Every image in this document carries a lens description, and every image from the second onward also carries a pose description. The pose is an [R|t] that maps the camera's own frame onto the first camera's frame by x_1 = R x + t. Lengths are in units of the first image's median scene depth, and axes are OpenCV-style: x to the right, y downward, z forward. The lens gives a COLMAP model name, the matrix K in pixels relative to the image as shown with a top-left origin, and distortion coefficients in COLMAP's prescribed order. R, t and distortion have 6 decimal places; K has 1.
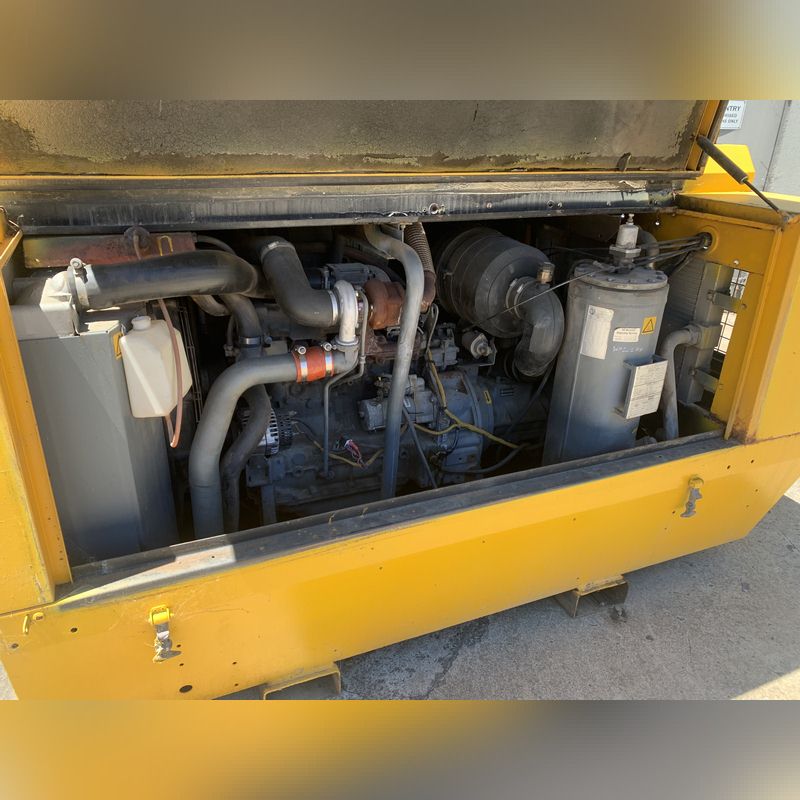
lens RADIAL K [[636.7, 0, 398.3], [0, 636.7, 420.9], [0, 0, 1]] dist [0.000931, 0.006118]
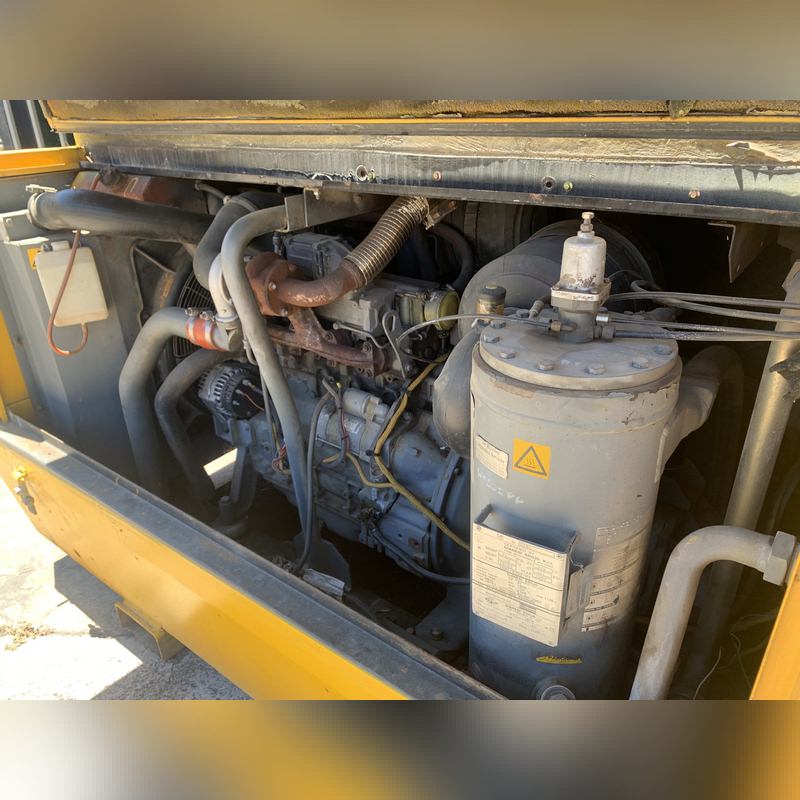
lens RADIAL K [[636.7, 0, 398.3], [0, 636.7, 420.9], [0, 0, 1]] dist [0.000931, 0.006118]
pose [[0.465363, 0.371742, -0.803271, 0.710354], [-0.338454, 0.913296, 0.226582, -0.248407], [0.817854, 0.166428, 0.550832, 0.669981]]
